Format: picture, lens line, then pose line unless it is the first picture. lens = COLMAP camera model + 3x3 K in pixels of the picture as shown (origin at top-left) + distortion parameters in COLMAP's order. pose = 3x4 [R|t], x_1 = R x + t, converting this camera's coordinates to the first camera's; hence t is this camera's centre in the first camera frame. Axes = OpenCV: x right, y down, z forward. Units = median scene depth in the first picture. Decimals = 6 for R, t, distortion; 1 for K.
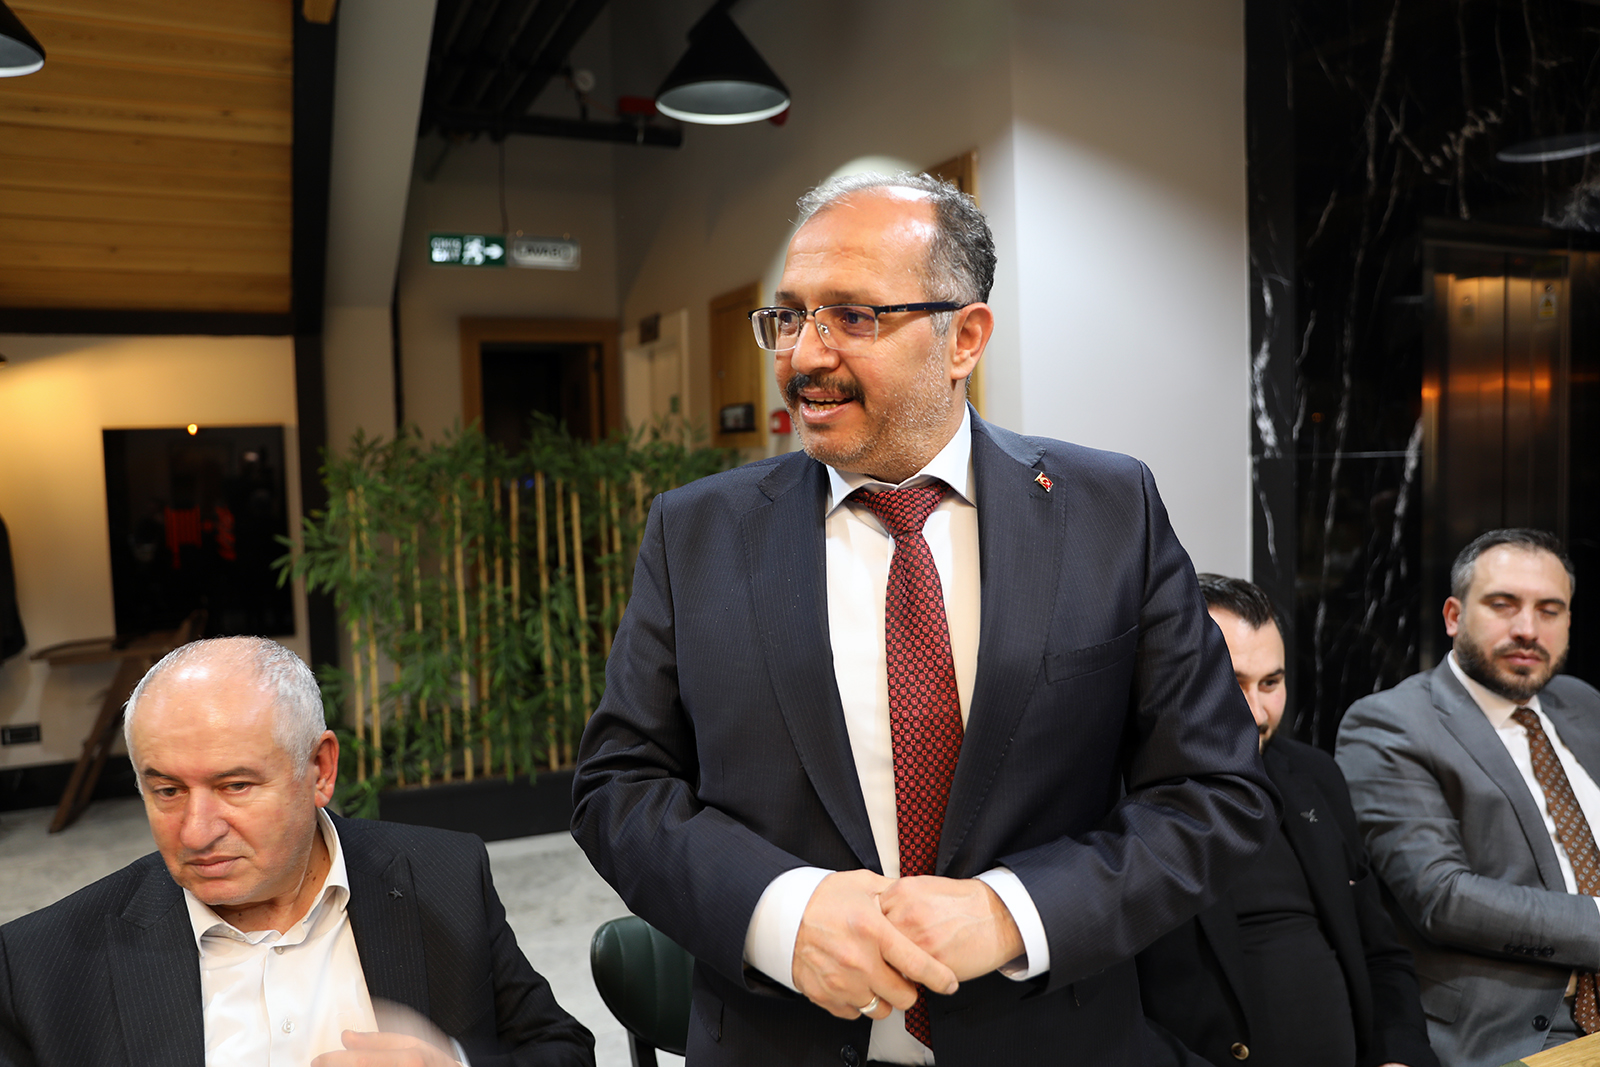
lens RADIAL K [[1228.5, 0, 800.0], [0, 1228.5, 533.5], [0, 0, 1]] dist [-0.000697, 0.001516]
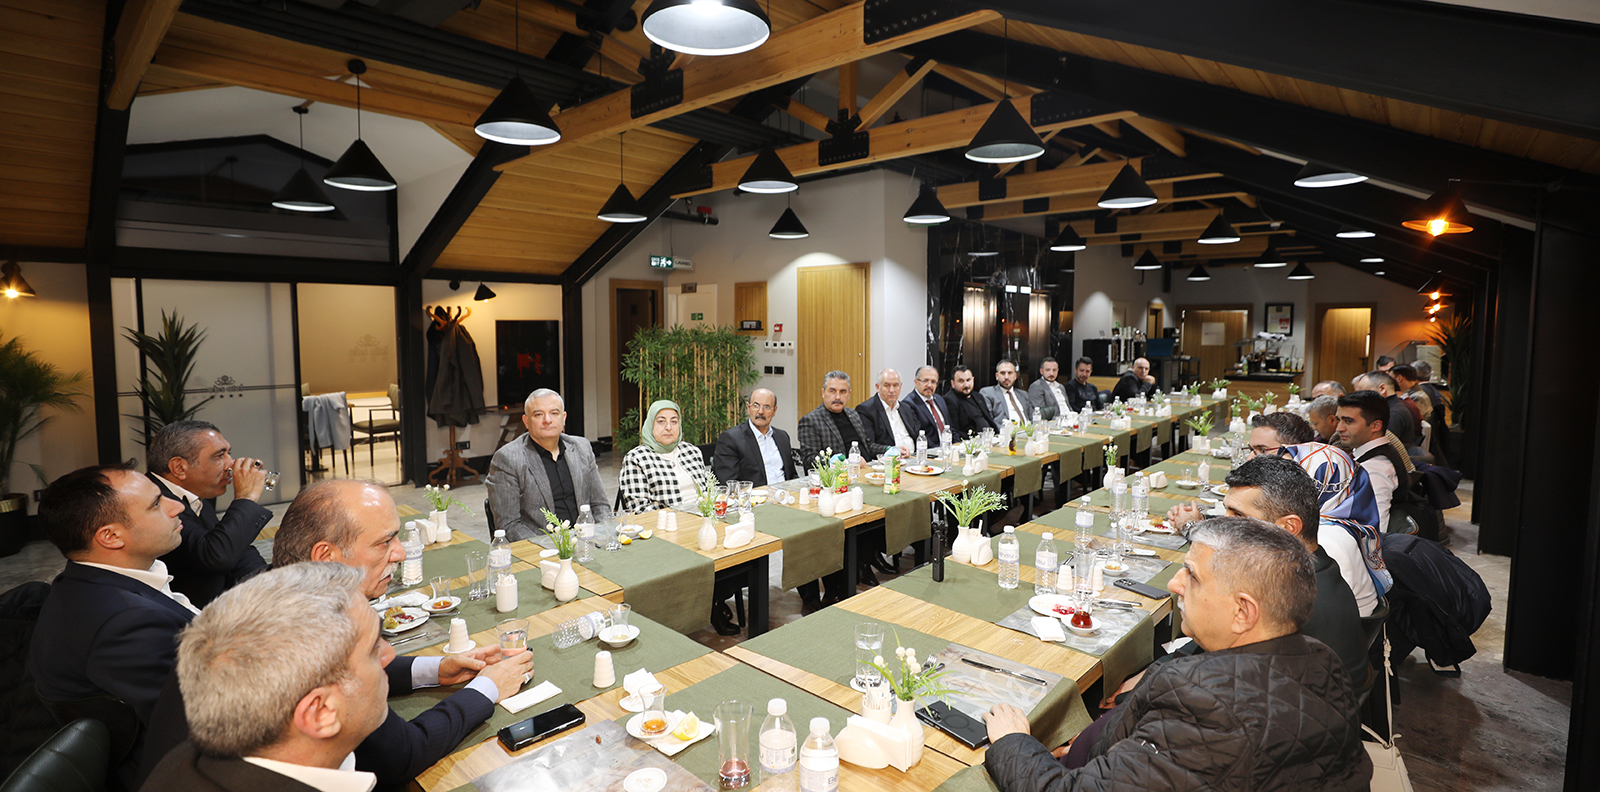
lens RADIAL K [[722.2, 0, 800.0], [0, 722.2, 396.0], [0, 0, 1]] dist [-0.000258, -0.000011]
pose [[0.923836, -0.002346, 0.382782, -0.693710], [-0.006084, 0.999765, 0.020811, 0.046806], [-0.382740, -0.021555, 0.923604, -0.751059]]
